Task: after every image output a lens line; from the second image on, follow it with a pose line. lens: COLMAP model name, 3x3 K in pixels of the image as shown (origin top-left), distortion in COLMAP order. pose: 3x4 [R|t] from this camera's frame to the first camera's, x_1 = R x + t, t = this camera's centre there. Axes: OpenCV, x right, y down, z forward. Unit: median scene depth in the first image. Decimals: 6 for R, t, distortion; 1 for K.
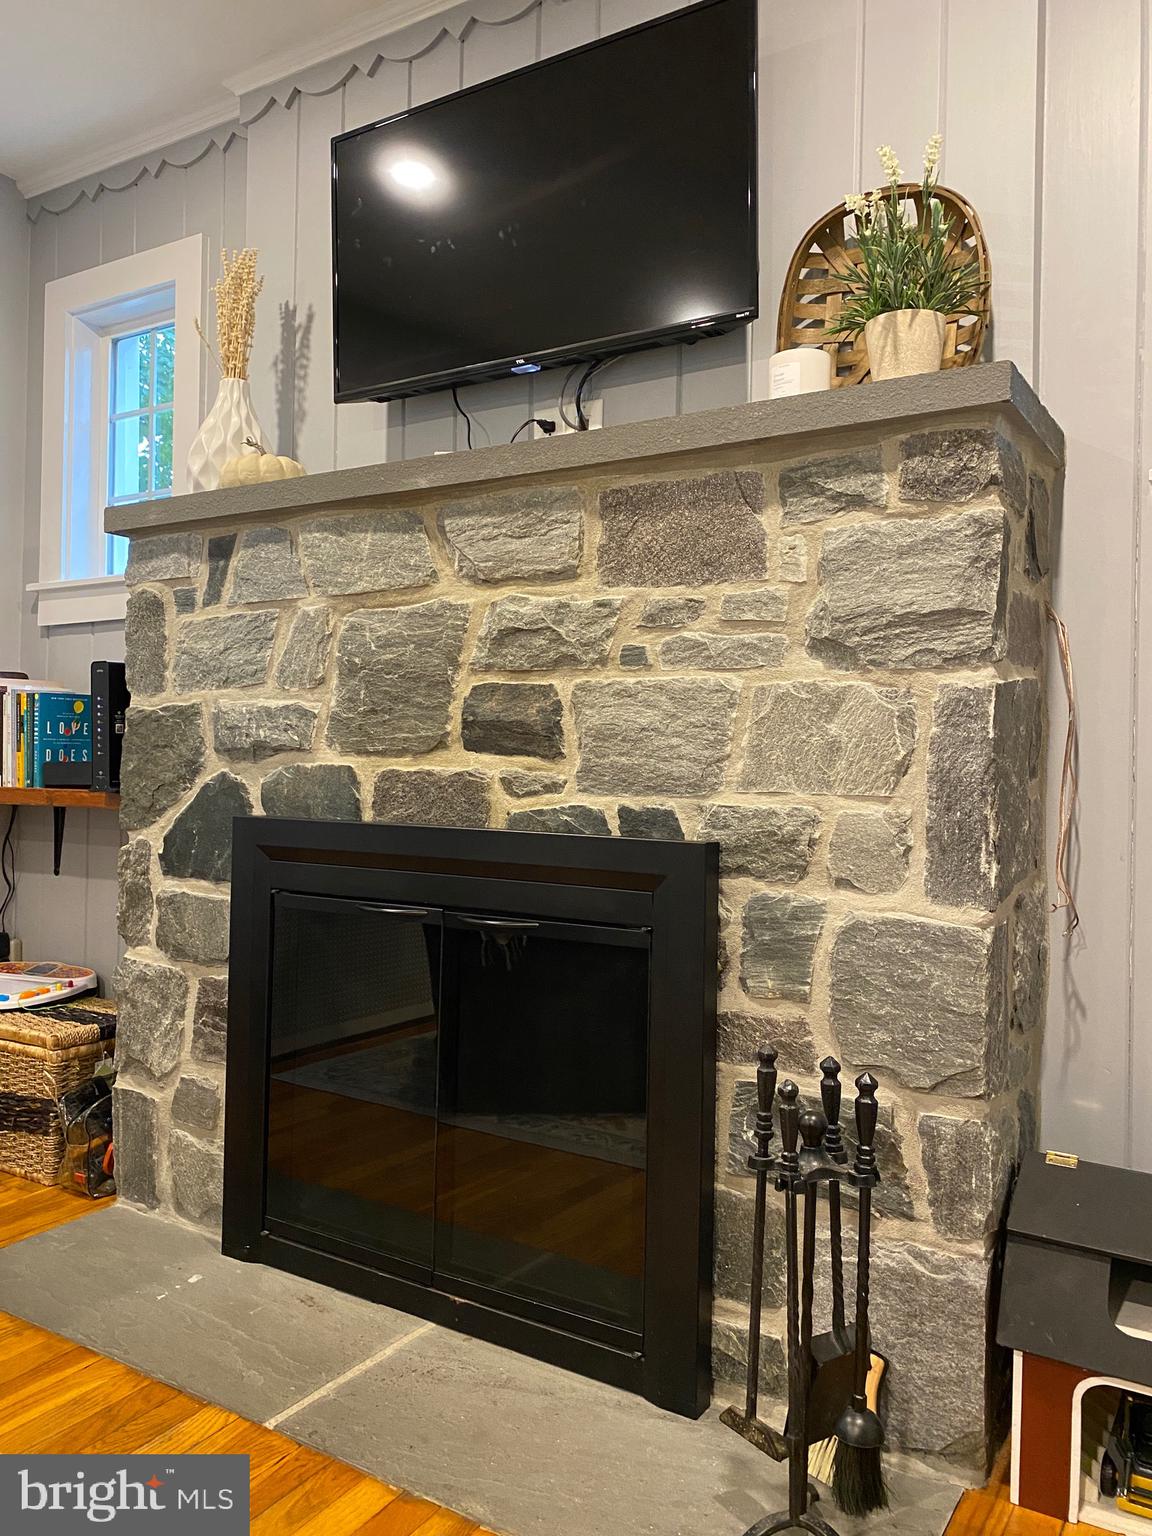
lens RADIAL K [[1166.5, 0, 579.4], [0, 1166.5, 776.4], [0, 0, 1]] dist [0.047225, -0.056622]
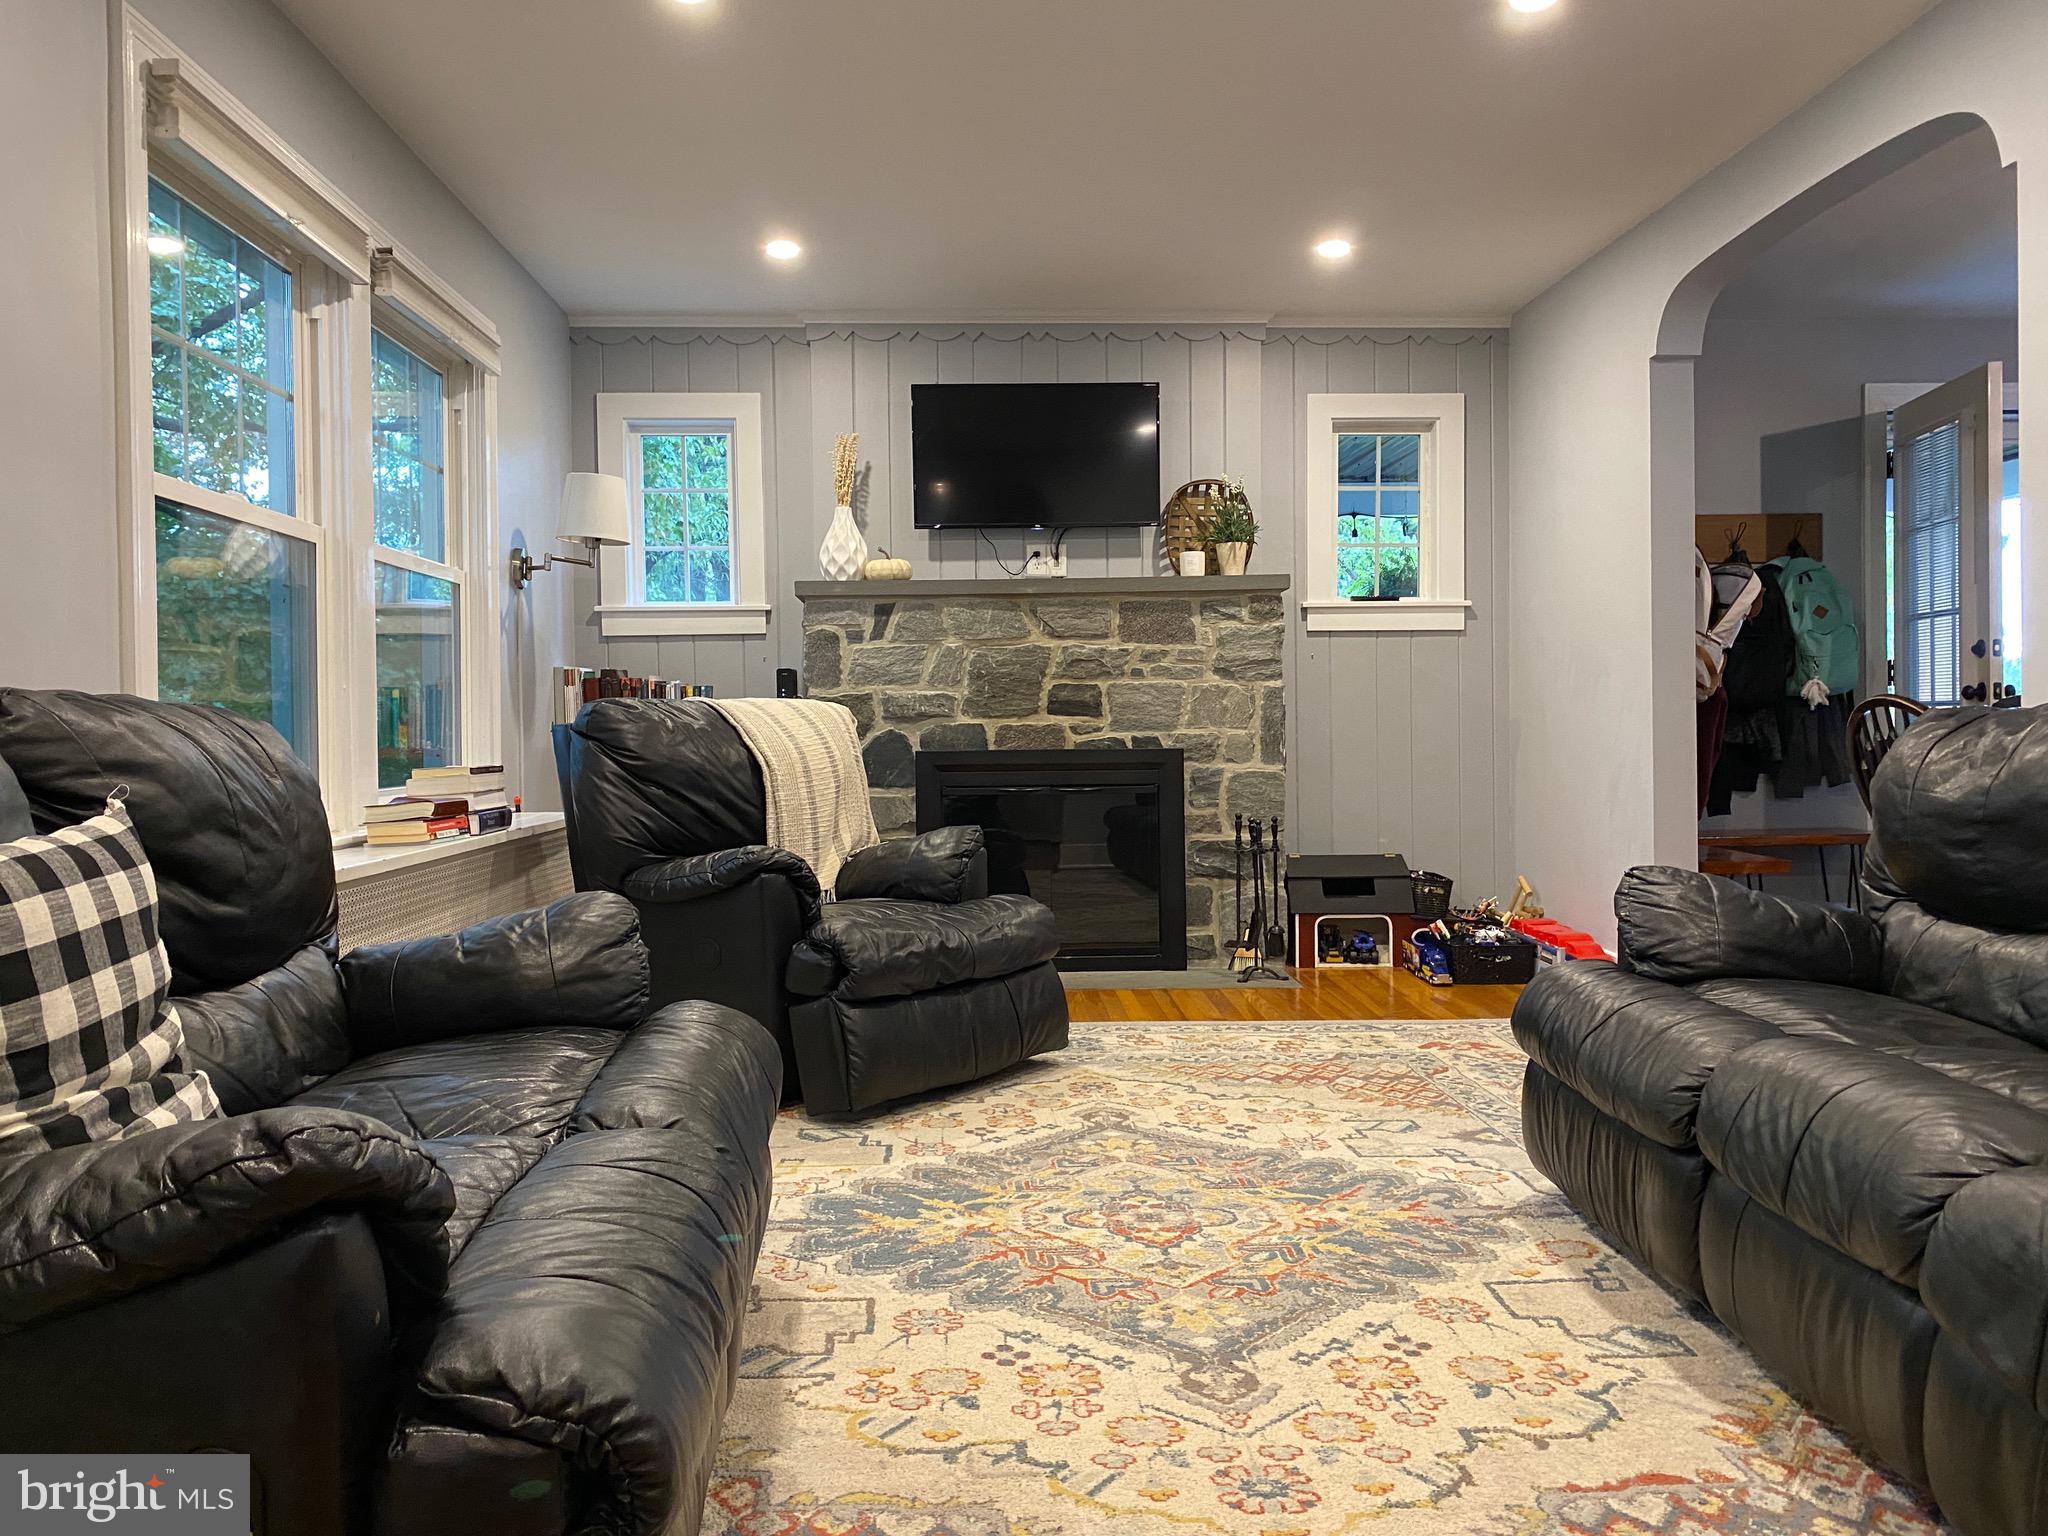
lens RADIAL K [[1555.3, 0, 1032.4], [0, 1555.3, 757.3], [0, 0, 1]] dist [0.047225, -0.056622]
pose [[0.819572, -0.047311, 0.571019, -1.875622], [0.034835, 0.998856, 0.032760, -0.040402], [-0.571916, -0.006957, 0.820283, -1.424395]]
